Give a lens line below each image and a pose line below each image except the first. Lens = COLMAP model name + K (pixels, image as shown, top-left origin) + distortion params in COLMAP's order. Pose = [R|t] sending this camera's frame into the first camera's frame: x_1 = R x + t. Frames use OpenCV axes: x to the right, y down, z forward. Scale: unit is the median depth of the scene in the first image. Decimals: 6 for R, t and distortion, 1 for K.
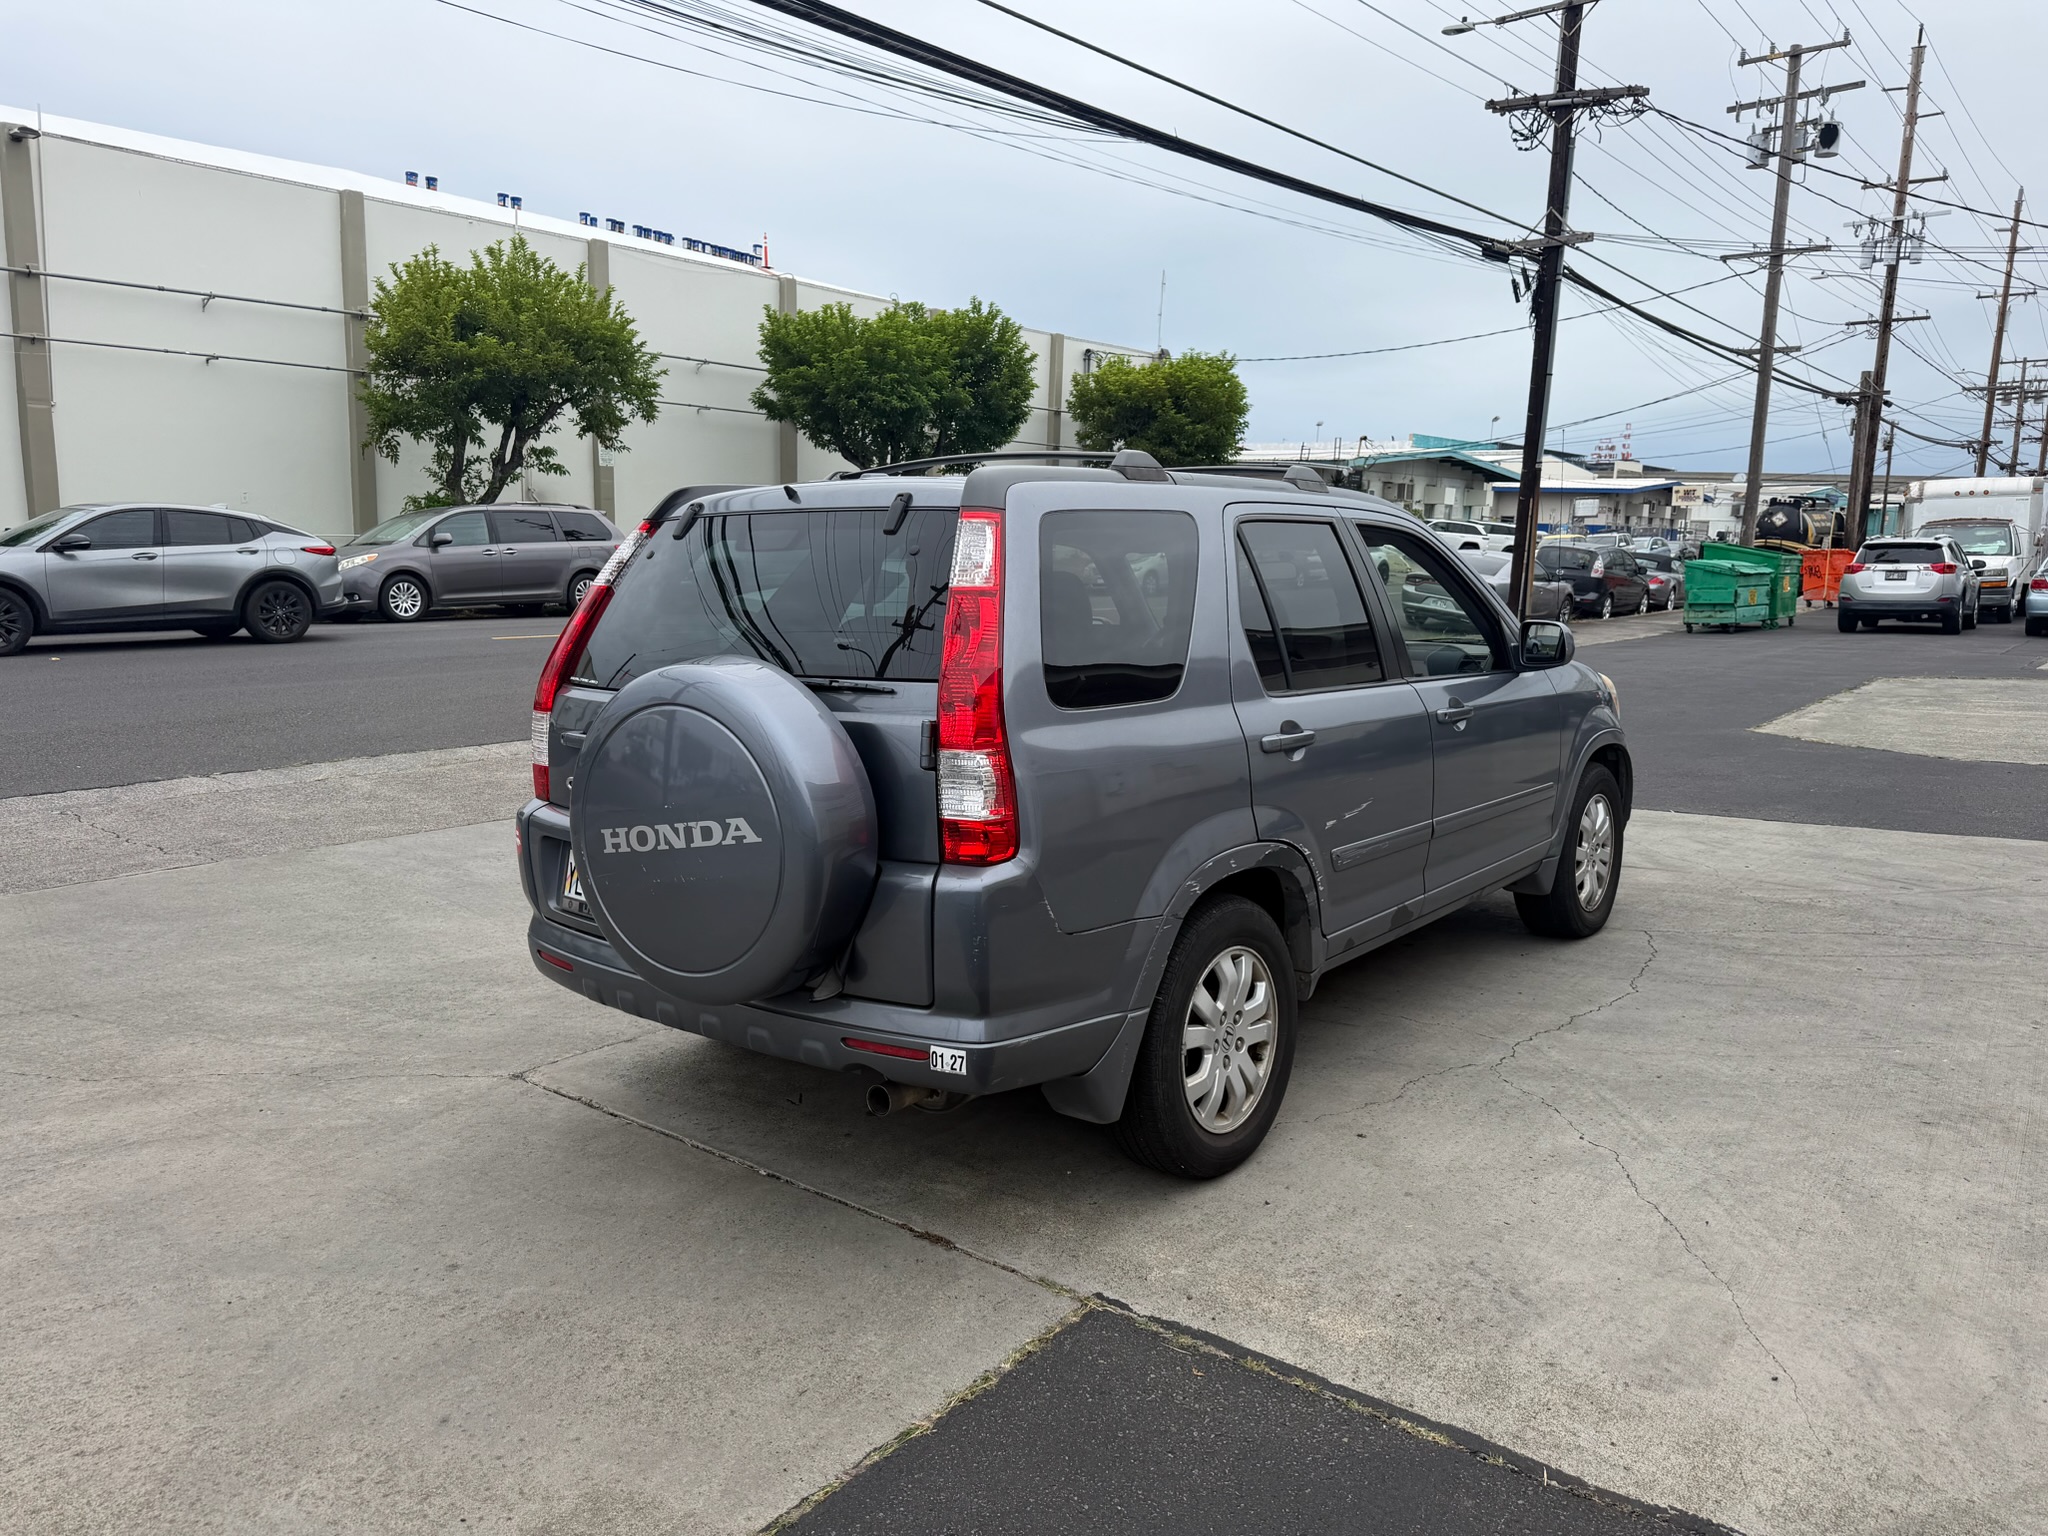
lens RADIAL K [[1458.1, 0, 1030.1], [0, 1458.1, 737.0], [0, 0, 1]] dist [-0.006305, -0.009622]
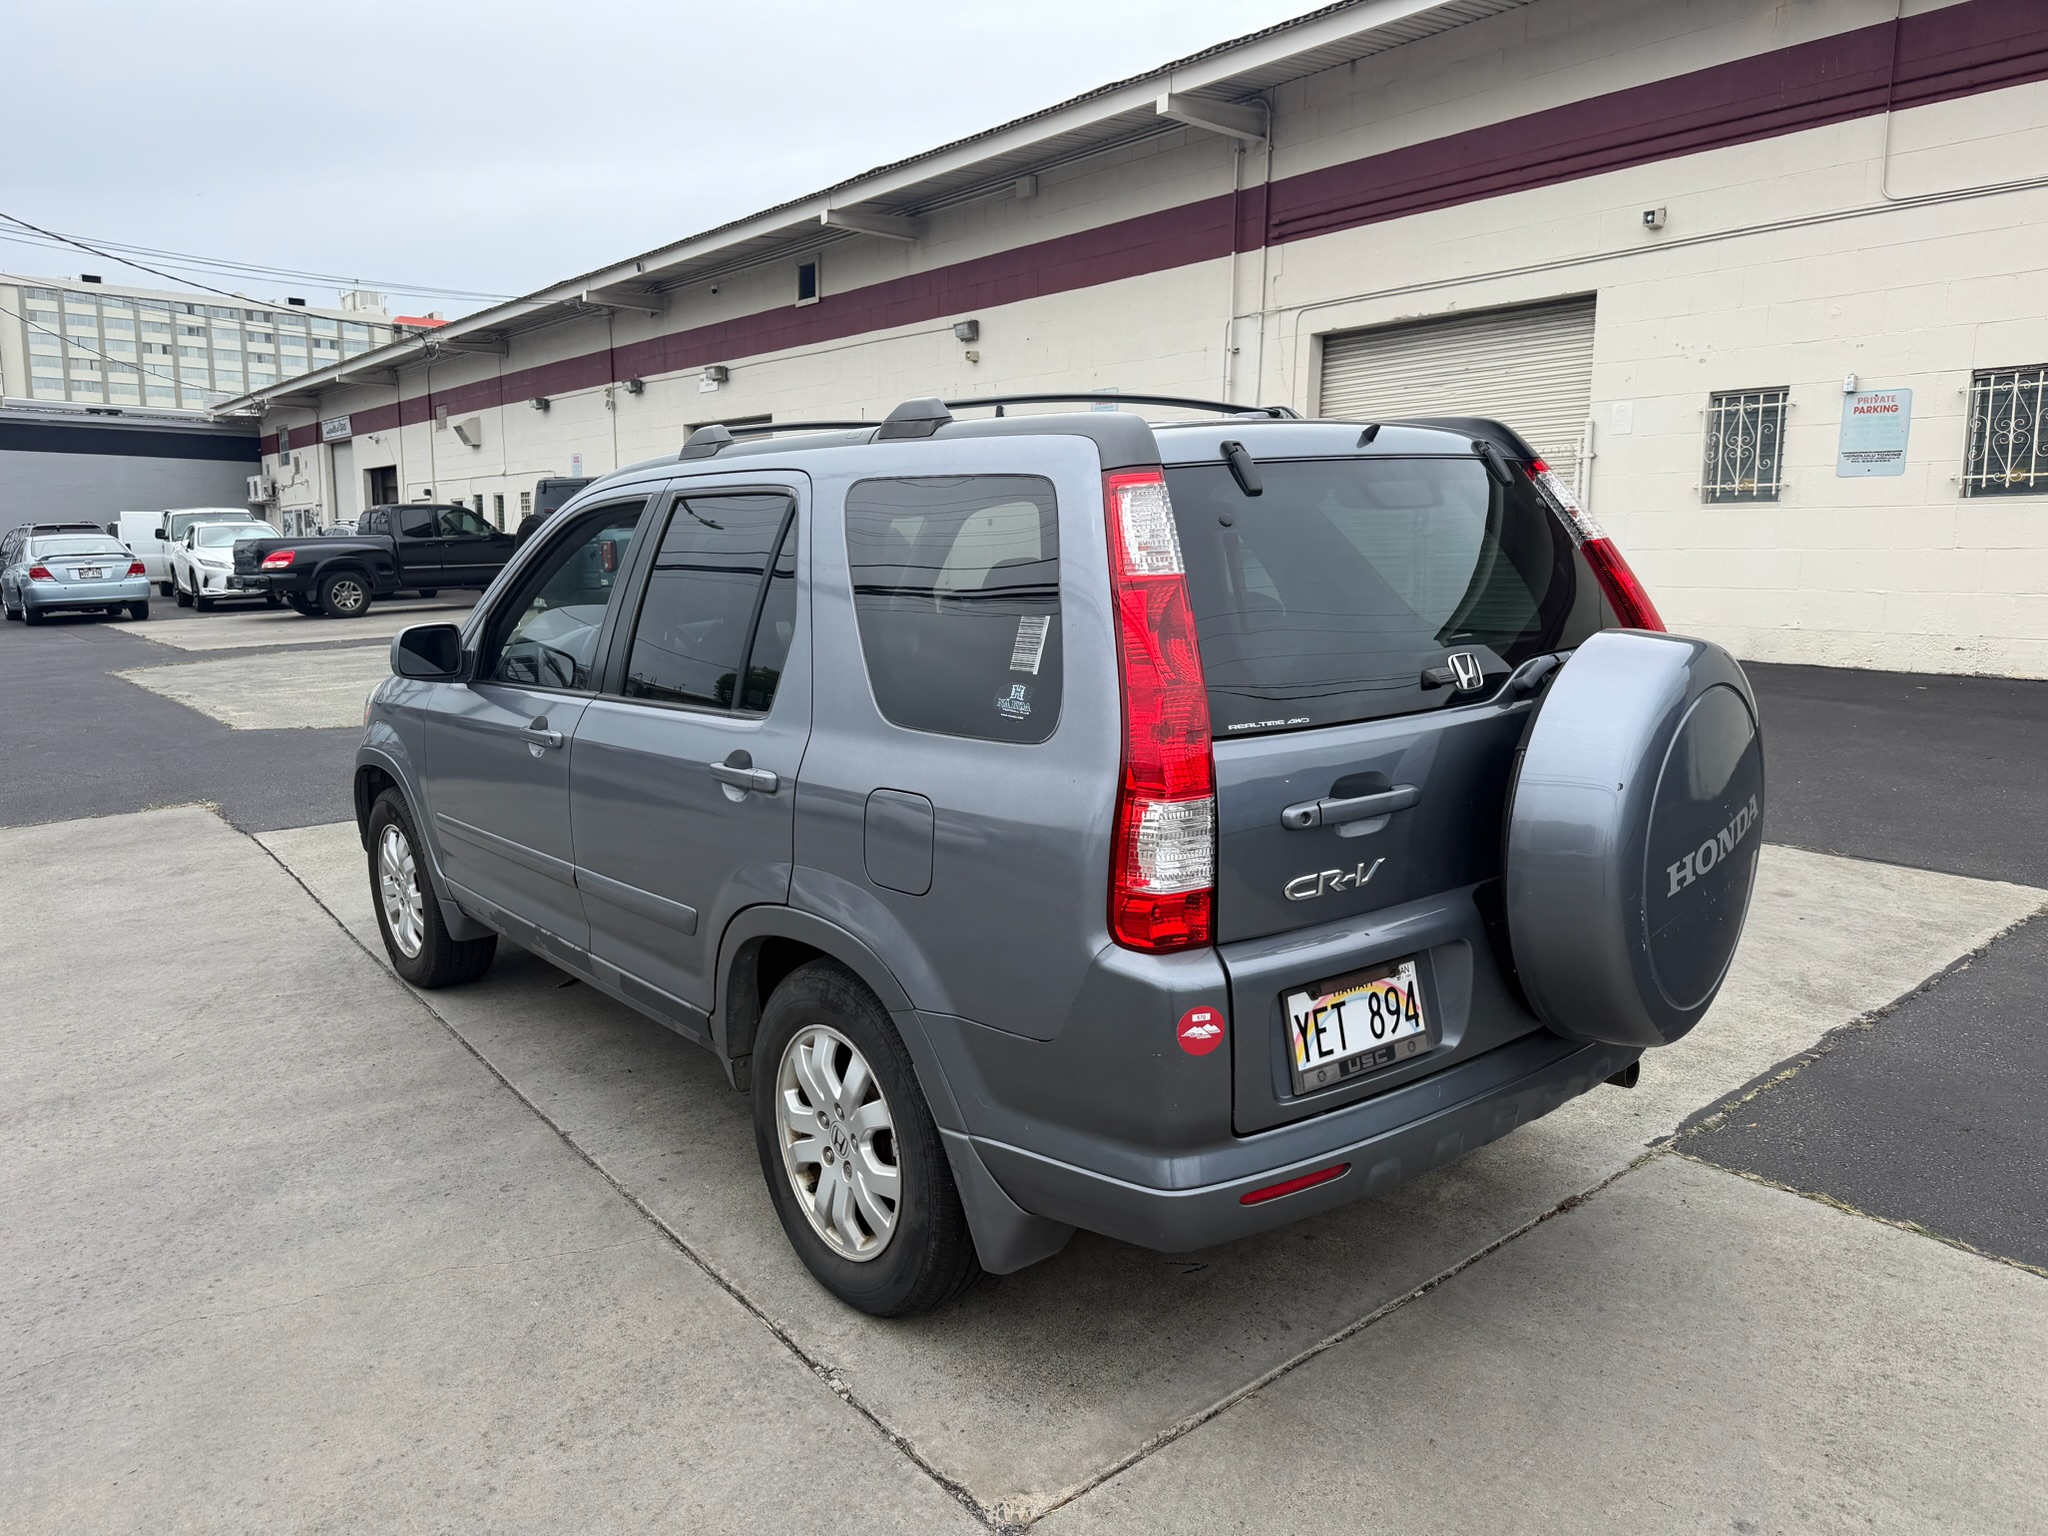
lens RADIAL K [[1458.1, 0, 1030.1], [0, 1458.1, 737.0], [0, 0, 1]] dist [-0.006305, -0.009622]
pose [[0.202413, -0.149551, 0.967814, -1.024207], [0.144672, 0.981994, 0.121484, -0.137894], [-0.968555, 0.115426, 0.220404, 1.069072]]
